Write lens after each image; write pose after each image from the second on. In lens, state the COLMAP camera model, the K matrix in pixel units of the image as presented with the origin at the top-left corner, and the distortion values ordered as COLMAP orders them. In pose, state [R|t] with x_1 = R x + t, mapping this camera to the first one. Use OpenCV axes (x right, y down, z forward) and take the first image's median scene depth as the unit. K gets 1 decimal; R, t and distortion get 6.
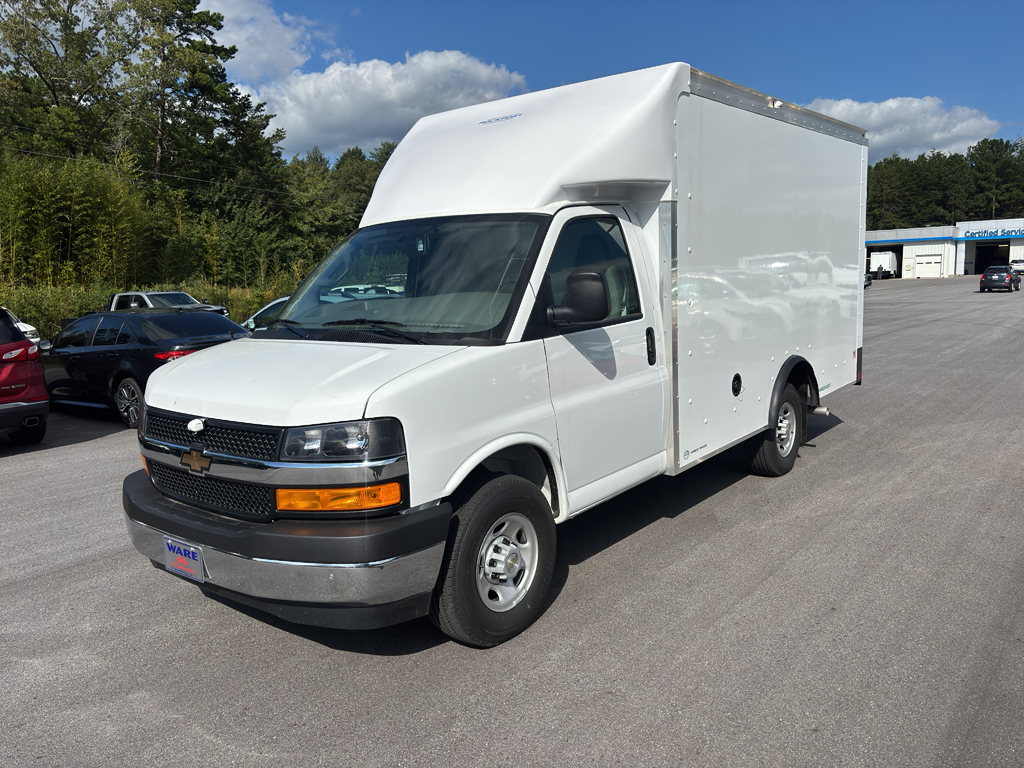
lens RADIAL K [[870.4, 0, 524.0], [0, 870.4, 378.1], [0, 0, 1]] dist [0.125027, 0.024944]
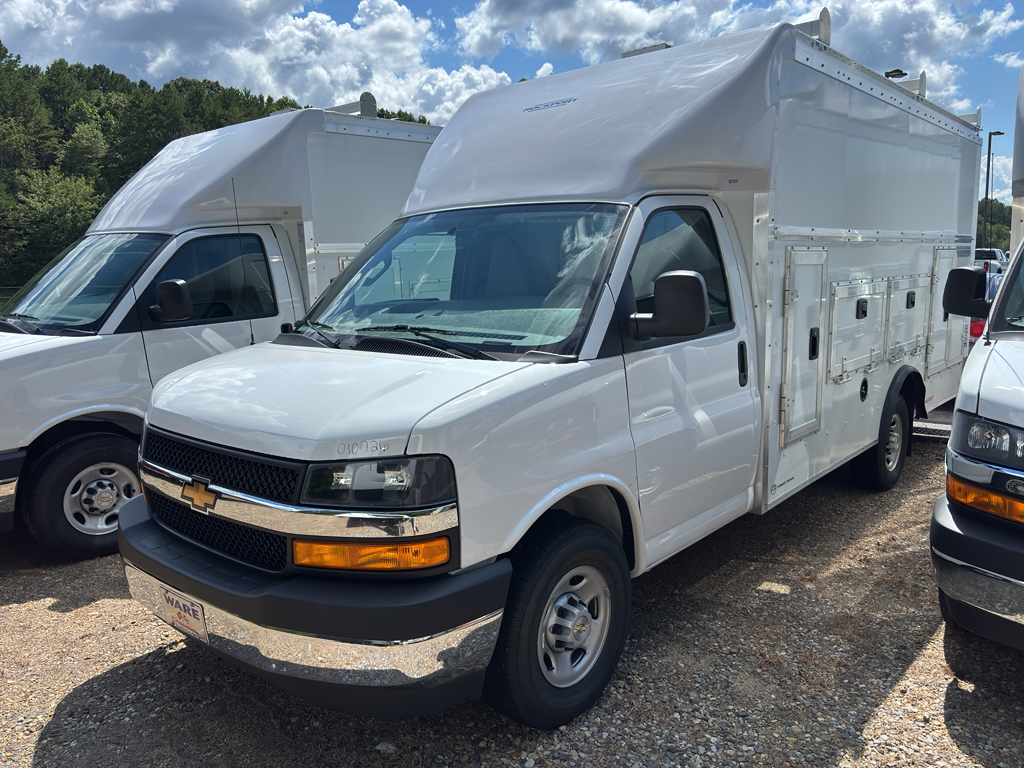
lens RADIAL K [[823.2, 0, 521.7], [0, 823.2, 392.4], [0, 0, 1]] dist [0.134659, -0.072365]
pose [[0.999337, 0.025096, -0.026364, -0.053863], [-0.024428, 0.999381, 0.025333, -0.028276], [0.026984, -0.024672, 0.999331, 0.232157]]
